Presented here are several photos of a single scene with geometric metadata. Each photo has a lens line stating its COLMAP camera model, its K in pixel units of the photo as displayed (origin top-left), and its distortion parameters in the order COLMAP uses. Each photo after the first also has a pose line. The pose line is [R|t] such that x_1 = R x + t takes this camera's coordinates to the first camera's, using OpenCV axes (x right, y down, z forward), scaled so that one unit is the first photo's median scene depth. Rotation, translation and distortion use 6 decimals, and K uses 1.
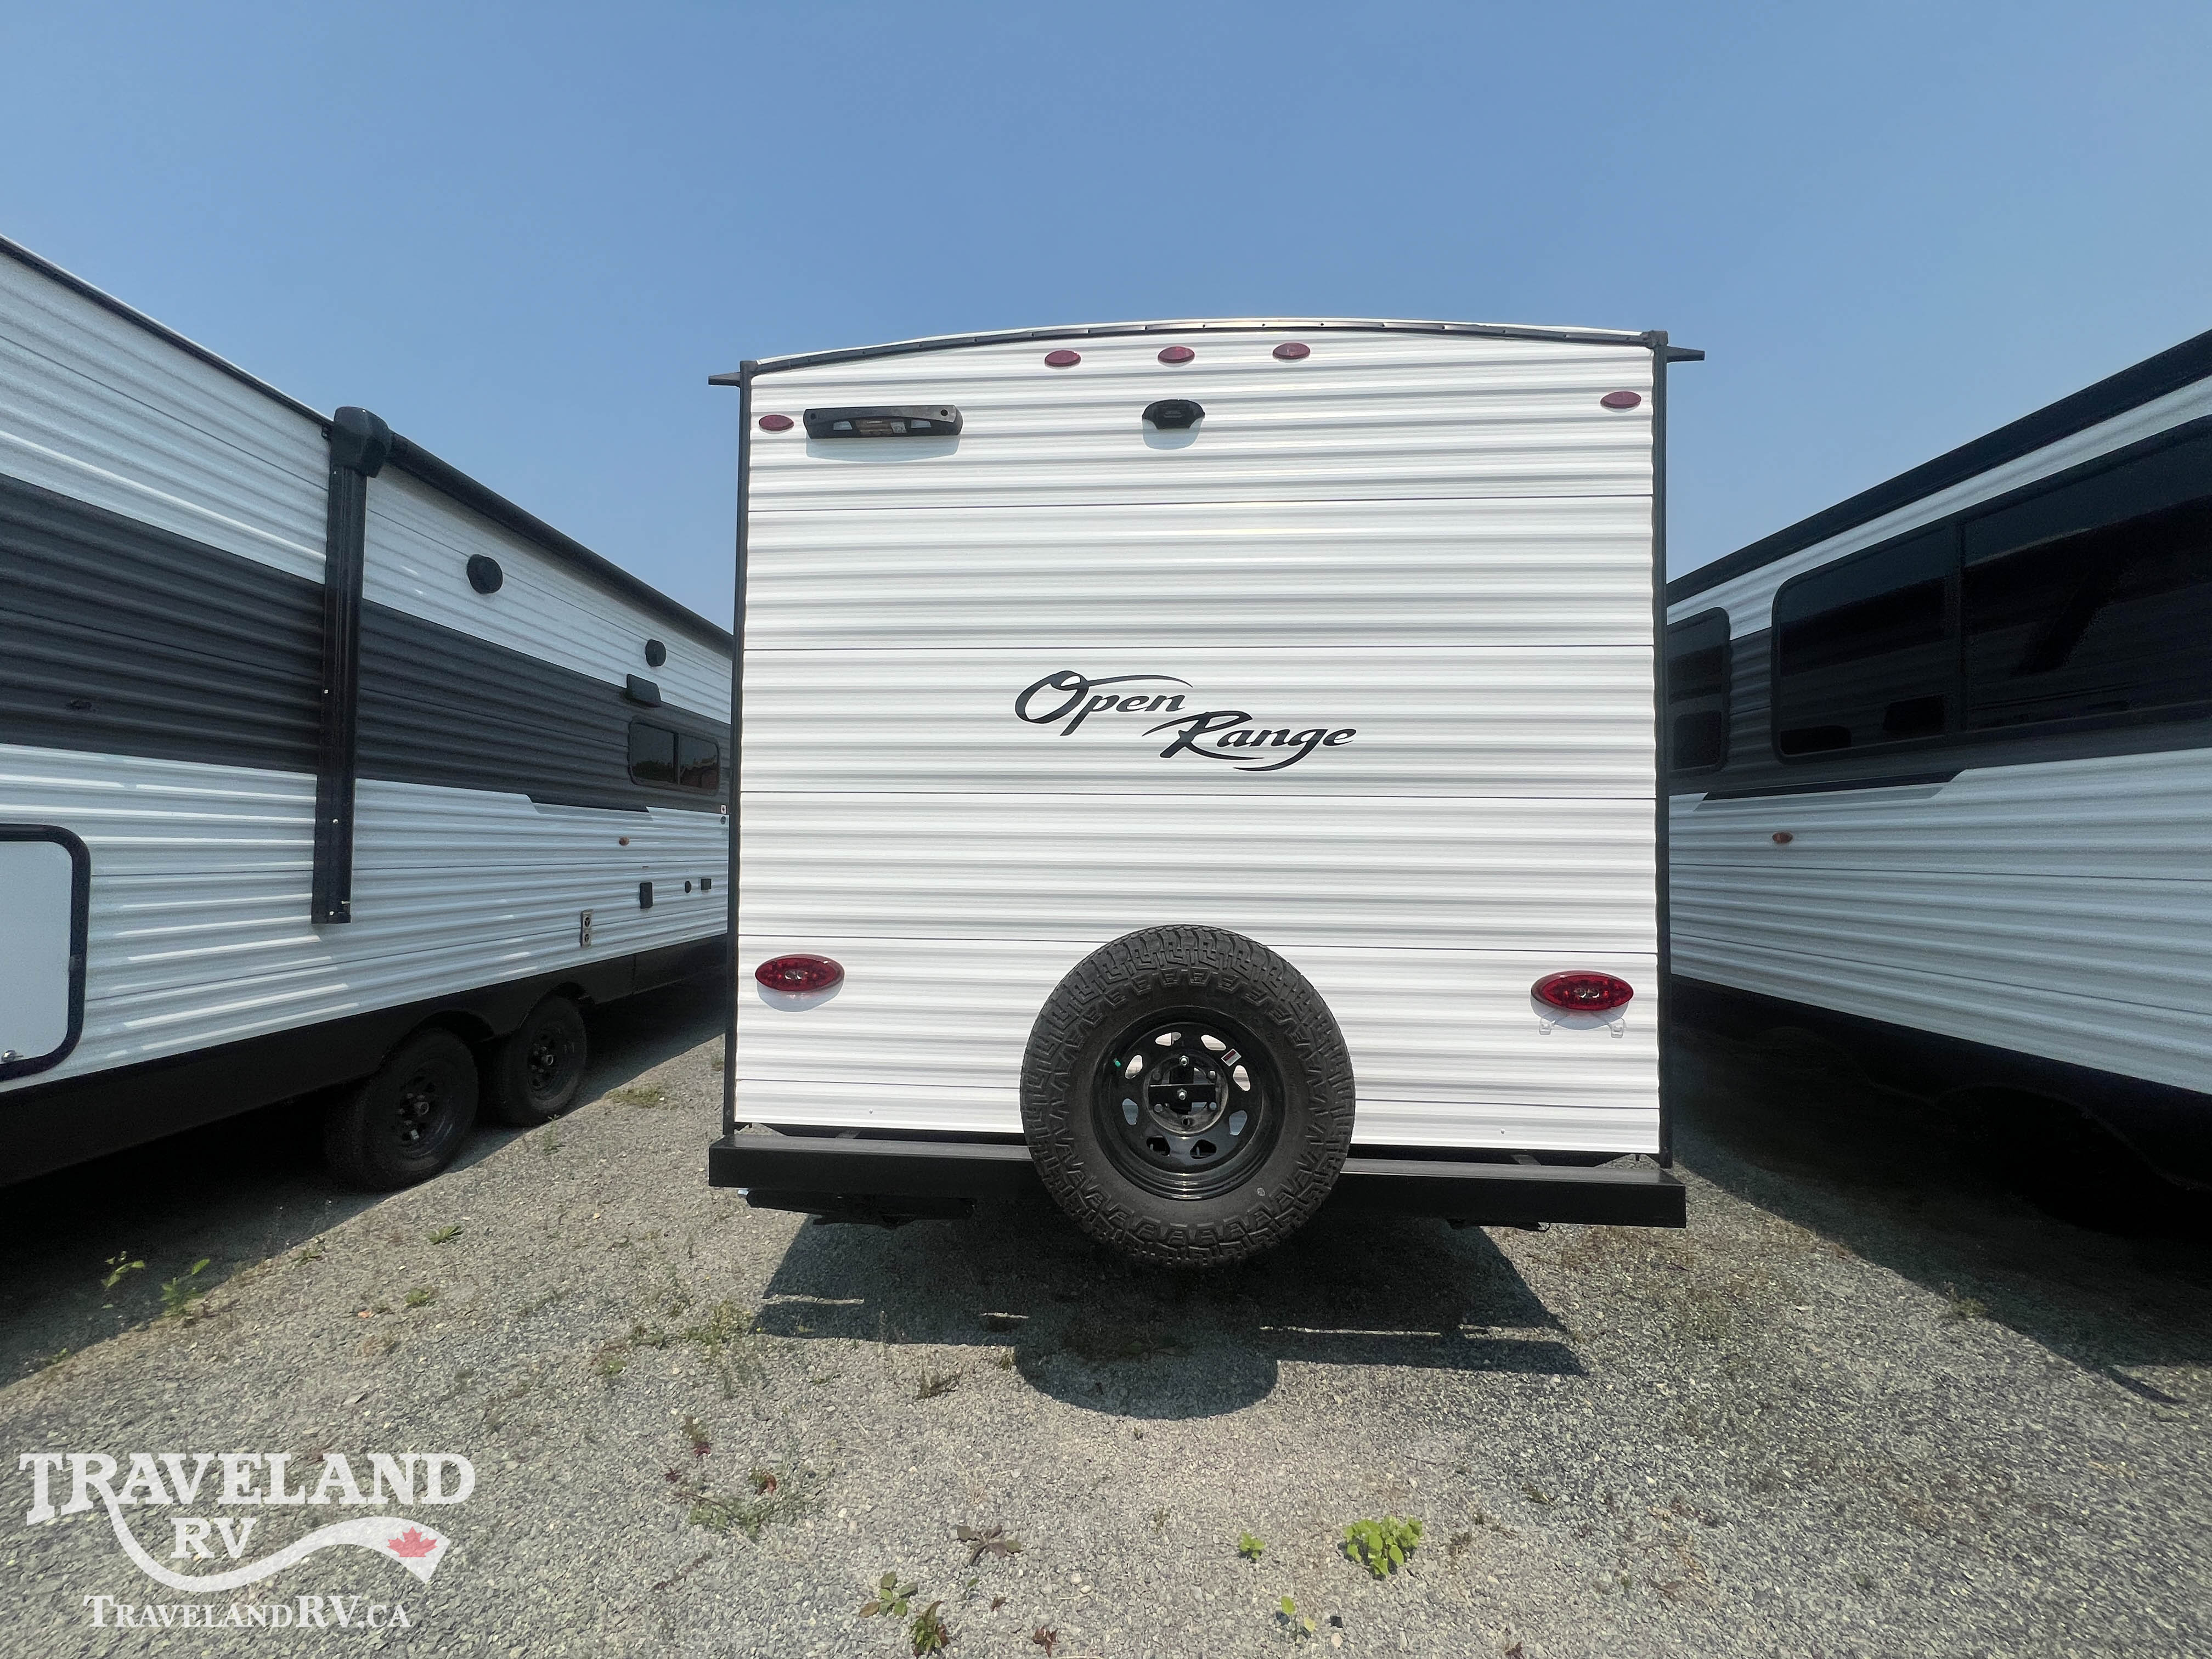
lens RADIAL K [[889.7, 0, 1101.2], [0, 889.7, 823.7], [0, 0, 1]] dist [0.000147, -0.000068]
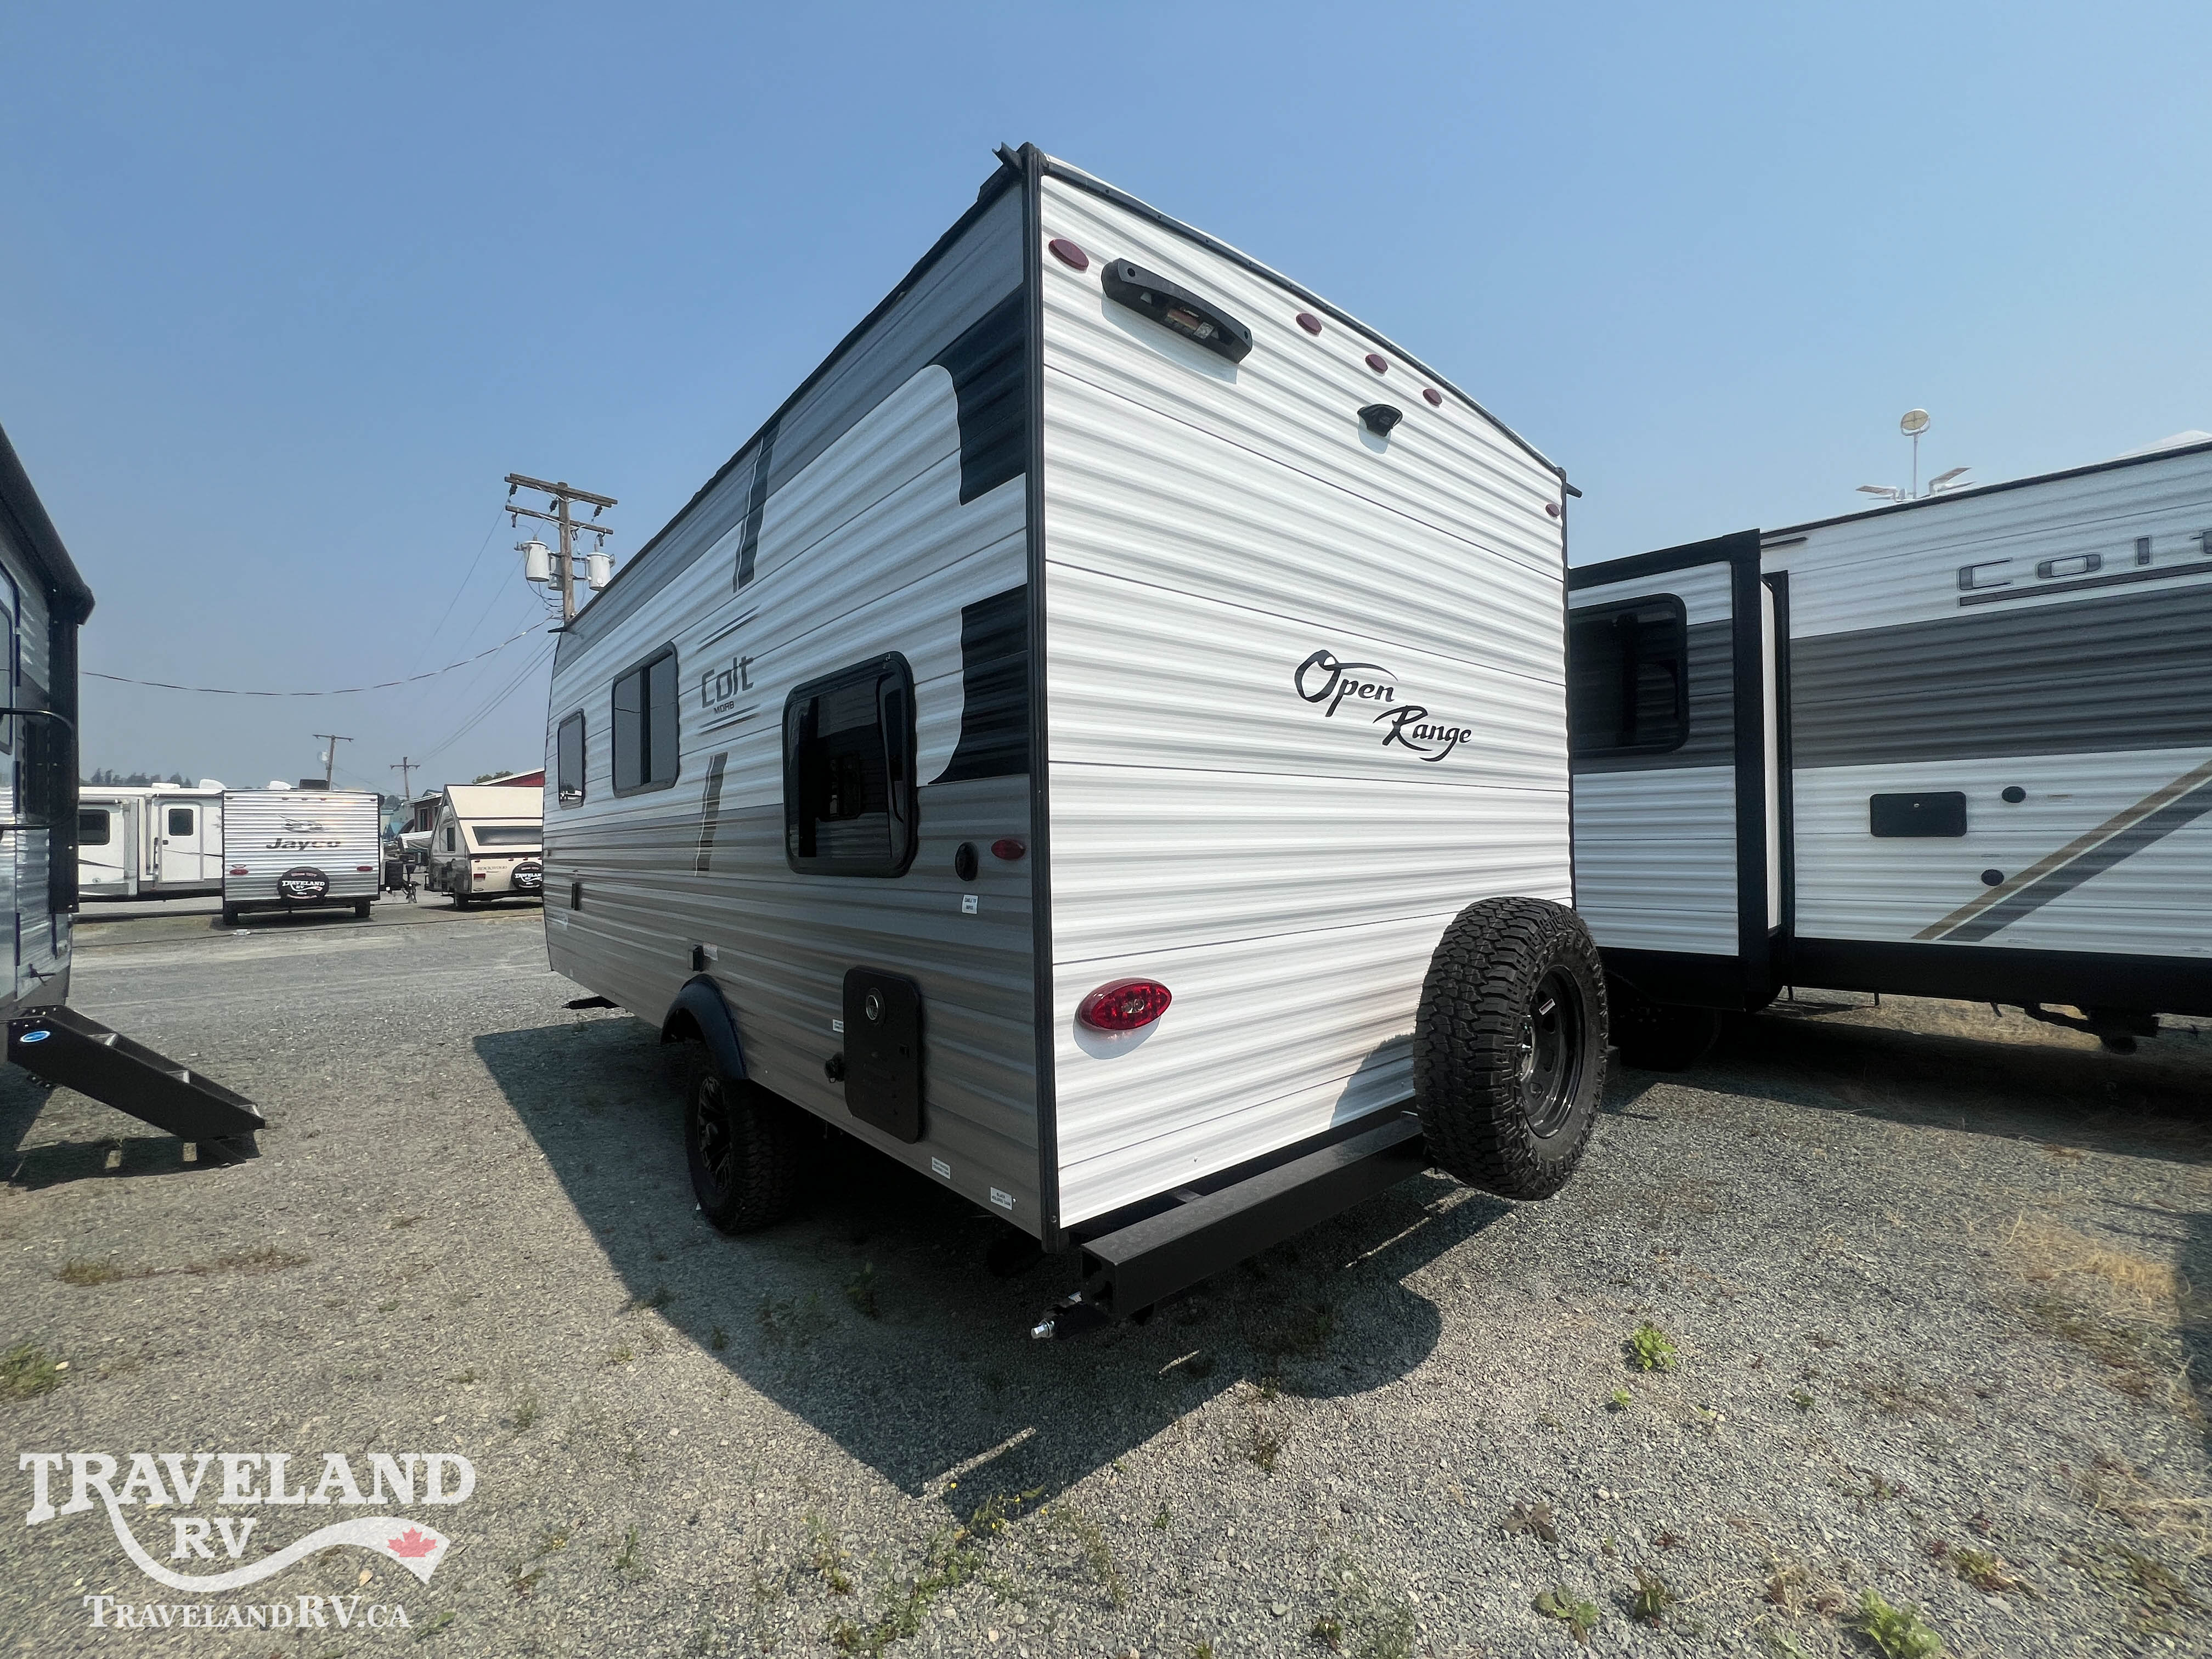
lens RADIAL K [[889.7, 0, 1110.5], [0, 889.7, 820.1], [0, 0, 1]] dist [0.000147, -0.000068]
pose [[0.704405, -0.007174, 0.709762, -0.899802], [0.003681, 0.999972, 0.006454, 0.006586], [-0.709789, -0.001934, 0.704412, 0.484382]]
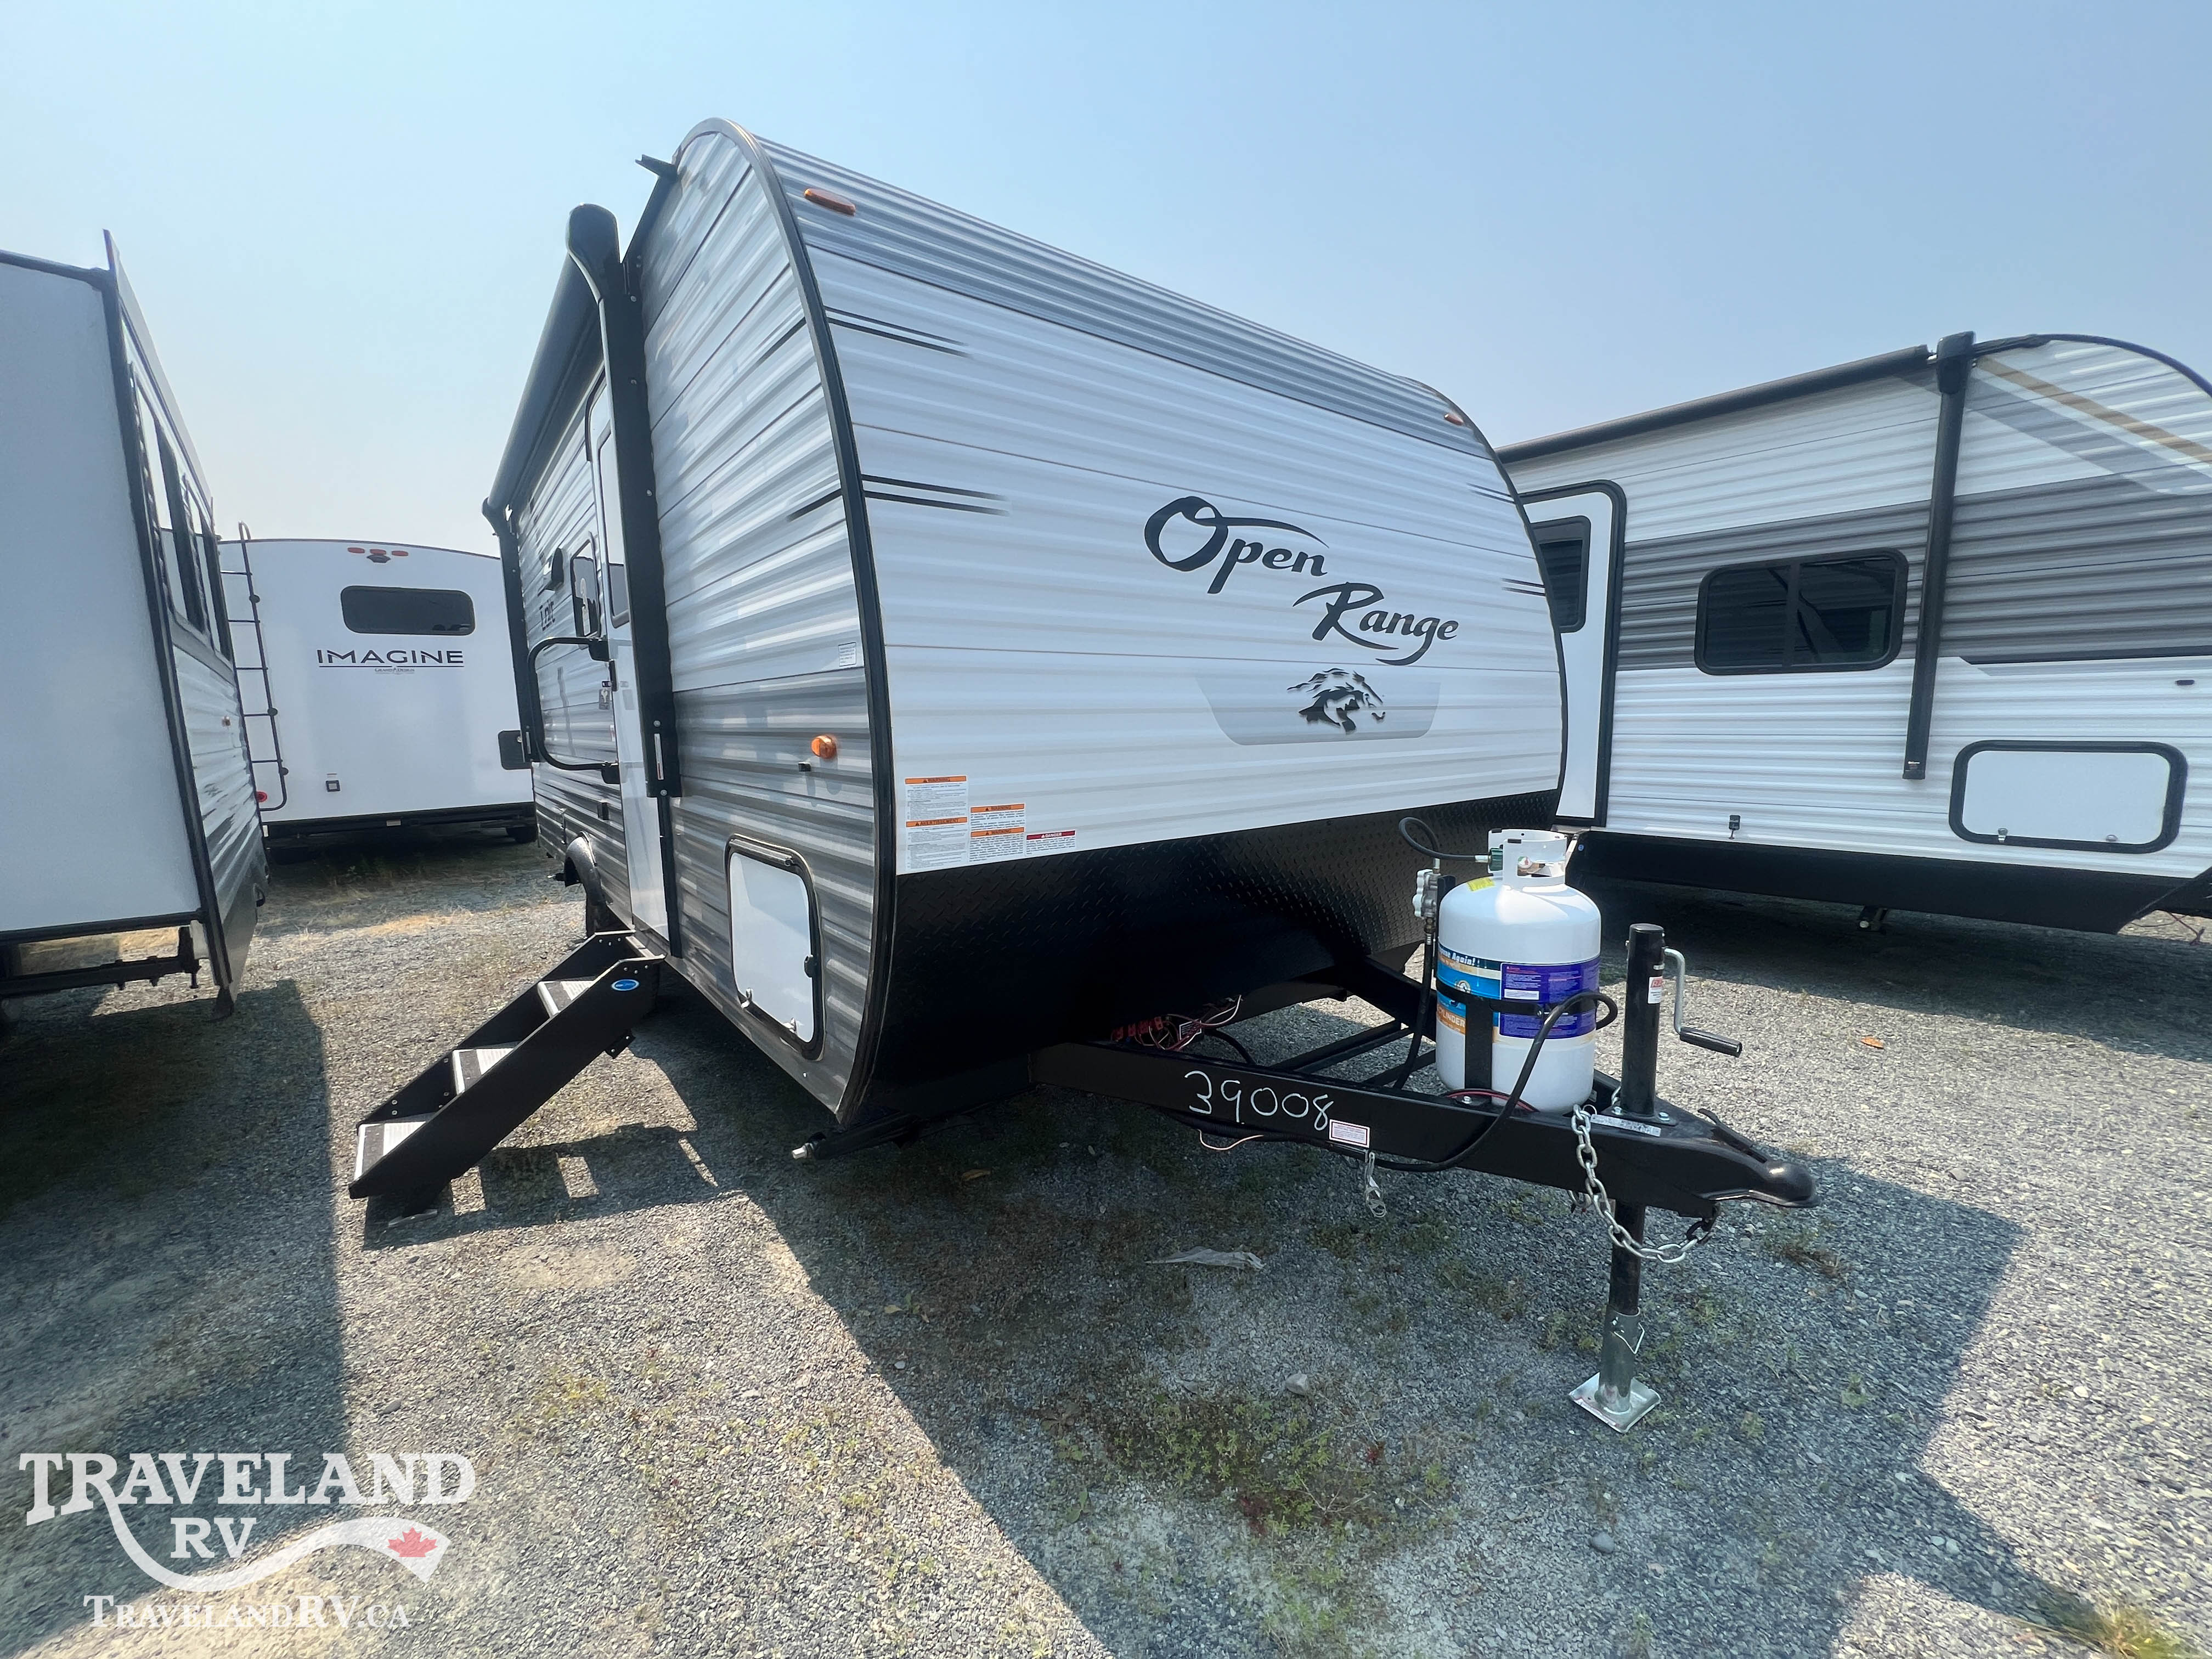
lens RADIAL K [[889.7, 0, 1112.7], [0, 889.7, 825.2], [0, 0, 1]] dist [0.000147, -0.000068]
pose [[0.739604, -0.061158, 0.670258, -0.530819], [0.085899, 0.996296, -0.003880, 0.062212], [-0.667538, 0.060444, 0.742118, 0.585003]]
